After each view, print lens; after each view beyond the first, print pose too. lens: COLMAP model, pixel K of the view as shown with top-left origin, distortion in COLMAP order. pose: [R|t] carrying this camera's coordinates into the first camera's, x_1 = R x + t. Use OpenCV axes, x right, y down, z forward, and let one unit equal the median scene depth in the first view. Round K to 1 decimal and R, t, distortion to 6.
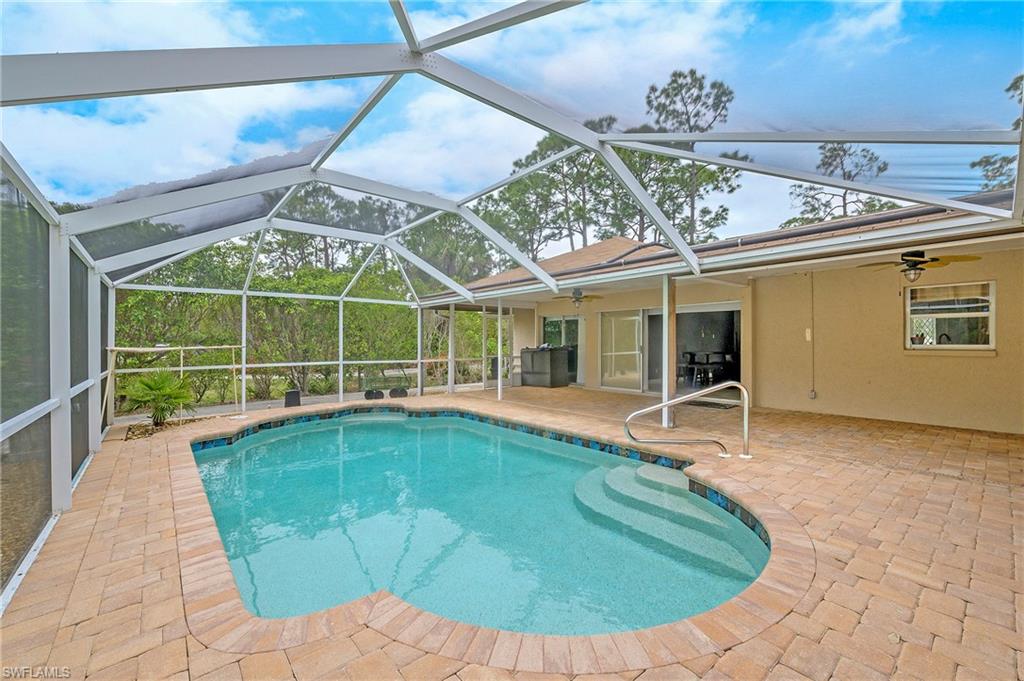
lens RADIAL K [[410.9, 0, 516.5], [0, 410.9, 338.4], [0, 0, 1]] dist [-0.006763, -0.000078]
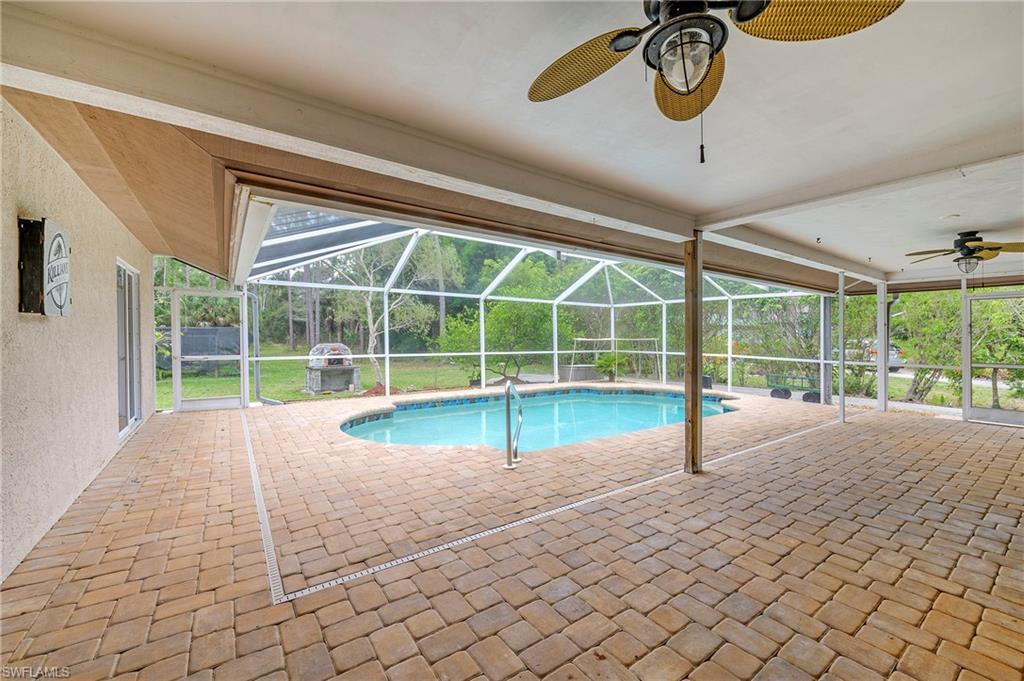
lens RADIAL K [[410.9, 0, 516.3], [0, 410.9, 338.3], [0, 0, 1]] dist [-0.006763, -0.000078]
pose [[-0.089528, 0.011132, -0.995922, 1.560109], [-0.002346, 0.999932, 0.011388, 0.005348], [0.995982, 0.003356, -0.089496, 1.198211]]
